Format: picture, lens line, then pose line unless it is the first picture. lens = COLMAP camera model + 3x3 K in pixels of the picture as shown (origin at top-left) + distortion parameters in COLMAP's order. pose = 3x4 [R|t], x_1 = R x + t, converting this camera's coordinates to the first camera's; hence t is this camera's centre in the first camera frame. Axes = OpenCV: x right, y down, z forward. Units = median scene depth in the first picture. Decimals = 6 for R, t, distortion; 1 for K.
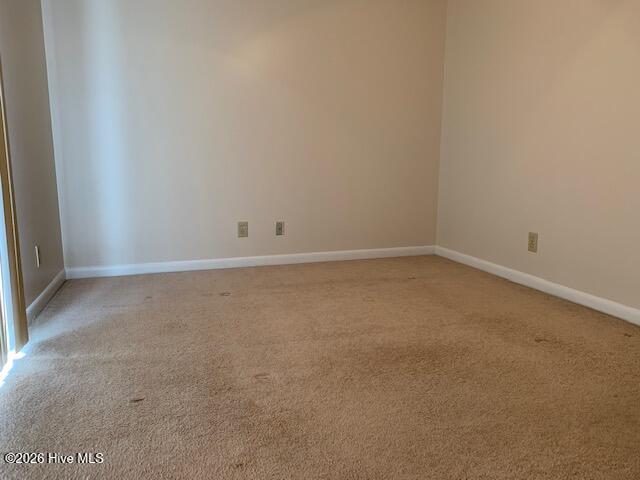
lens RADIAL K [[485.9, 0, 320.0], [0, 485.9, 240.0], [0, 0, 1]] dist [0.103444, -0.190433]
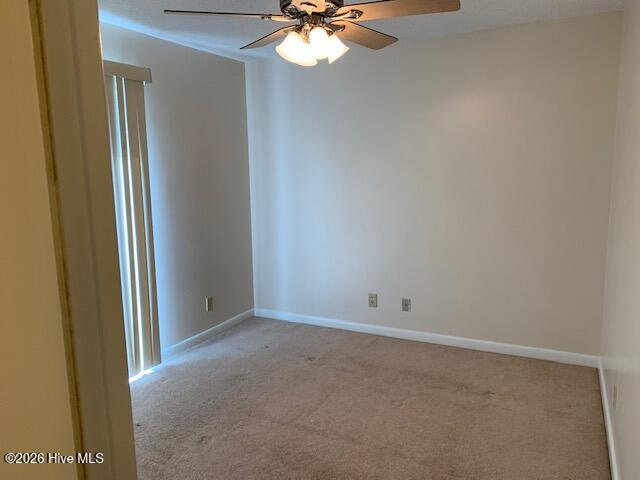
lens RADIAL K [[491.4, 0, 320.0], [0, 491.4, 240.0], [0, 0, 1]] dist [0.007706, -0.000677]
pose [[0.715910, 0.101800, -0.690731, 0.608013], [-0.100554, 0.994033, 0.042281, -0.228048], [0.690914, 0.039187, 0.721874, 0.111655]]
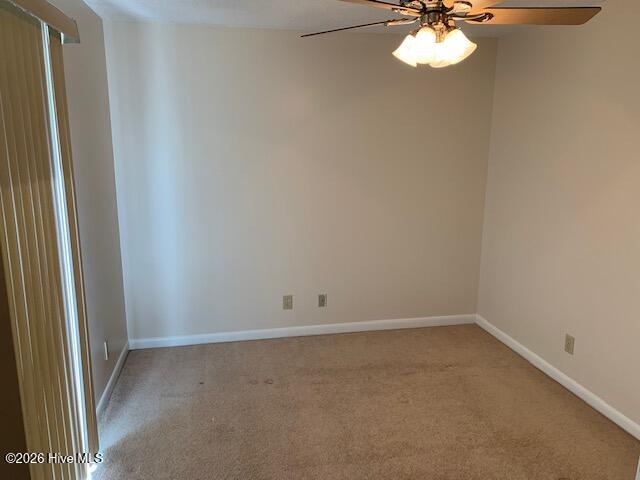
lens RADIAL K [[491.4, 0, 320.0], [0, 491.4, 240.0], [0, 0, 1]] dist [0.007706, -0.000677]
pose [[0.994487, 0.030645, -0.100284, 0.016165], [-0.025676, 0.998395, 0.050471, -0.247565], [0.101670, -0.047618, 0.993678, -0.050228]]
